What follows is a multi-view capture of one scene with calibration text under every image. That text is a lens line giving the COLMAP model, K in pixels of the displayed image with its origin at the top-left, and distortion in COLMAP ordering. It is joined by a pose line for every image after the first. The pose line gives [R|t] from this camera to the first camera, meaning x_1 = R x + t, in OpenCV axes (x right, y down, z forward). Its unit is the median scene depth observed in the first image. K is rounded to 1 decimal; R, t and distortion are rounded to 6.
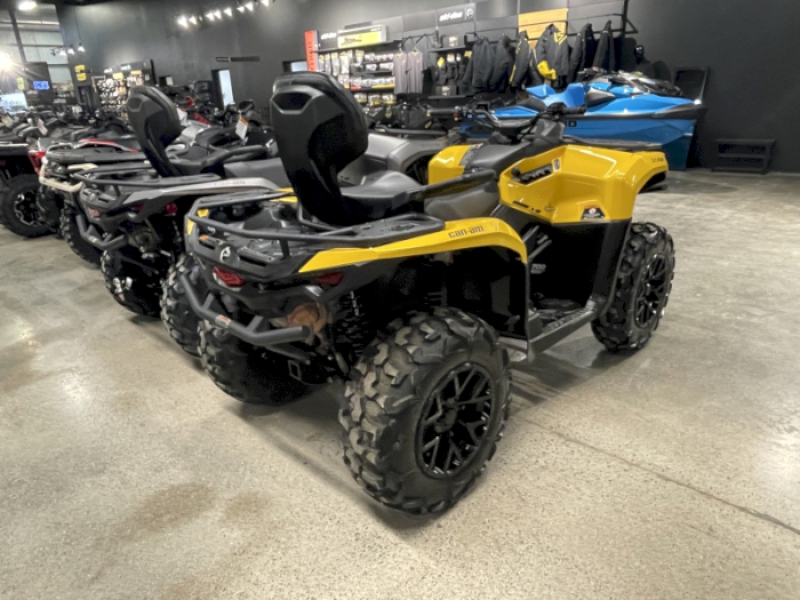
lens RADIAL K [[542.4, 0, 393.1], [0, 542.4, 298.2], [0, 0, 1]] dist [-0.003186, -0.001122]
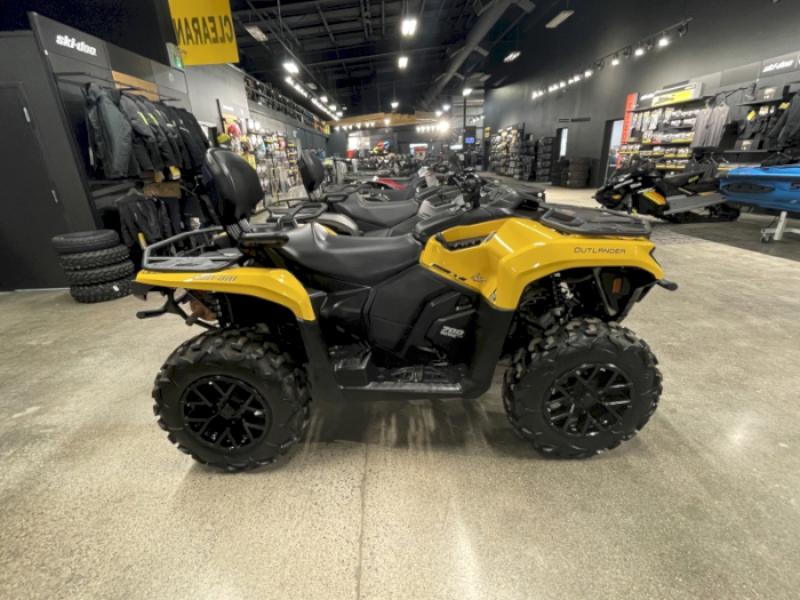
lens RADIAL K [[372.5, 0, 397.5], [0, 372.5, 300.0], [0, 0, 1]] dist [-0.001203, -0.000996]
pose [[0.716809, 0.264023, -0.645350, 0.156062], [-0.241139, 0.962296, 0.125849, -0.043696], [0.654245, 0.065409, 0.753449, 0.094032]]
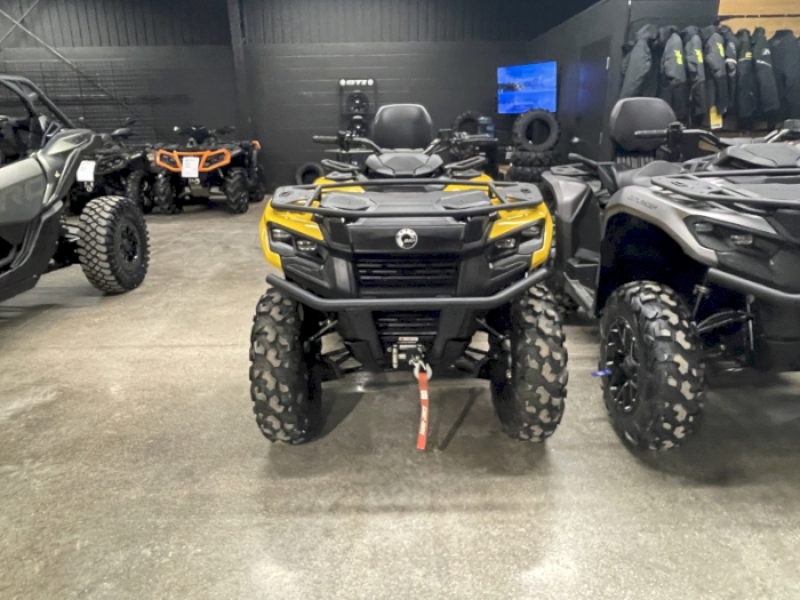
lens RADIAL K [[542.4, 0, 393.1], [0, 542.4, 298.2], [0, 0, 1]] dist [-0.003186, -0.001122]
pose [[-0.707570, 0.269323, -0.653307, 0.226111], [-0.208244, 0.803992, 0.556983, -0.157293], [0.675262, 0.530152, -0.512796, 0.393408]]
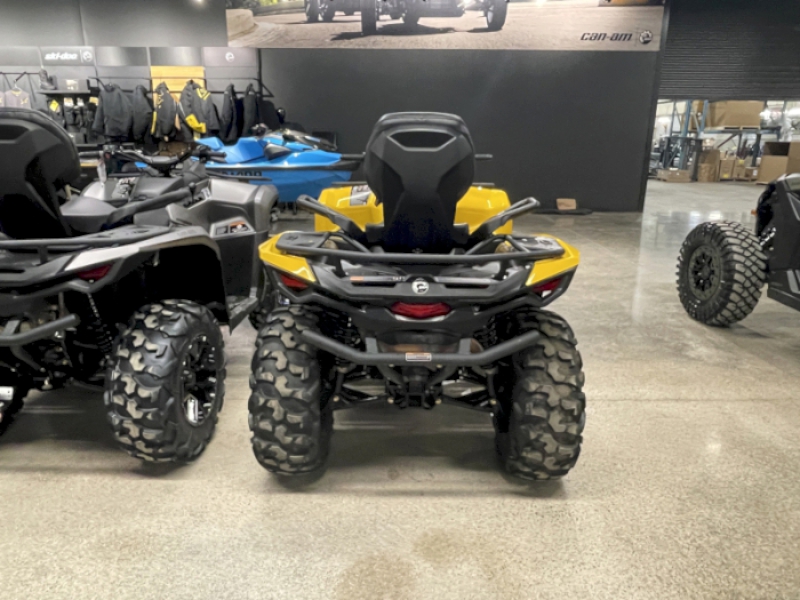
lens RADIAL K [[542.4, 0, 393.1], [0, 542.4, 298.2], [0, 0, 1]] dist [-0.003186, -0.001122]
pose [[0.717149, -0.148737, 0.680863, -0.164436], [0.211767, 0.977273, -0.009564, -0.009988], [-0.663967, 0.151043, 0.732348, 0.049496]]
